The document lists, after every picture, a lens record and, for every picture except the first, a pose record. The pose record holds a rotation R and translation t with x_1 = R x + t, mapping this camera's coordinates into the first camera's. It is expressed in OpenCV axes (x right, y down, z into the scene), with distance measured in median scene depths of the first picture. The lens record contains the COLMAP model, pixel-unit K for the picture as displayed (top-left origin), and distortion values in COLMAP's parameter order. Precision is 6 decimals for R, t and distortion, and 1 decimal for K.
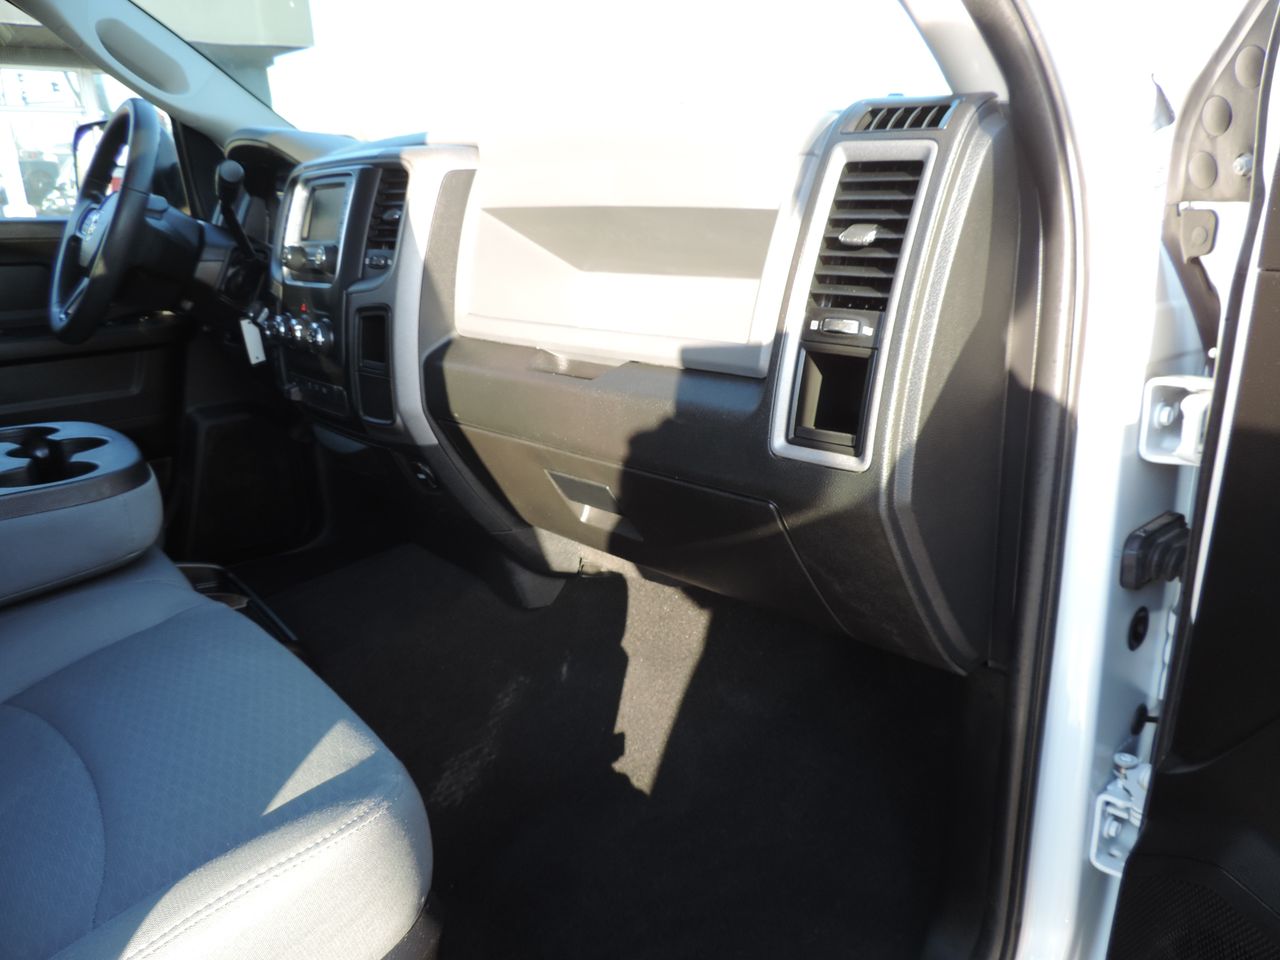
lens RADIAL K [[907.5, 0, 633.4], [0, 907.5, 486.0], [0, 0, 1]] dist [-0.014741, 0.001478]
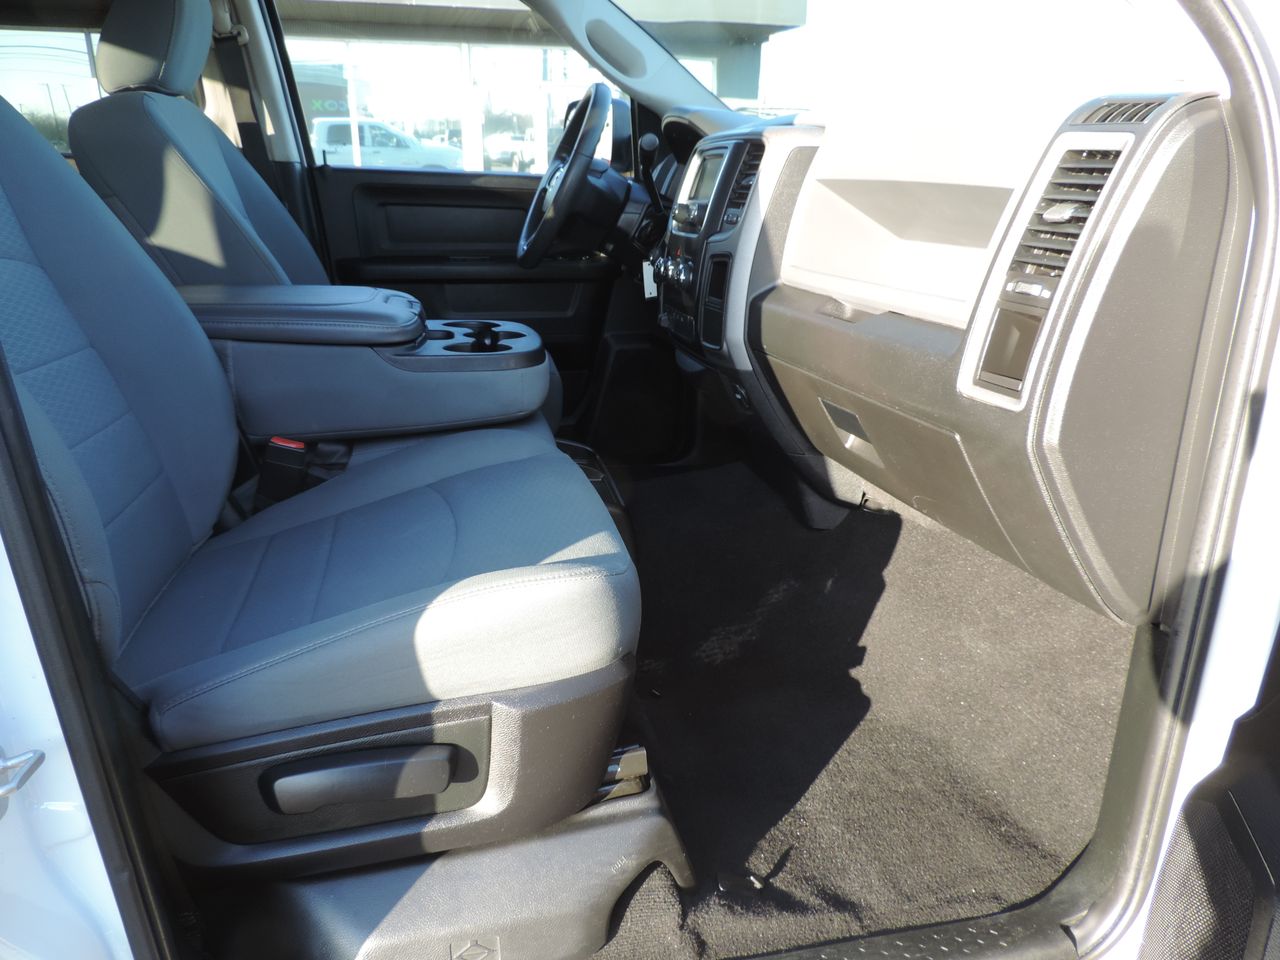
lens RADIAL K [[907.5, 0, 633.4], [0, 907.5, 486.0], [0, 0, 1]] dist [-0.014741, 0.001478]
pose [[0.882155, 0.188039, -0.431791, 0.196214], [-0.177316, 0.981980, 0.065381, 0.053657], [0.436304, 0.018887, 0.899601, -0.166500]]
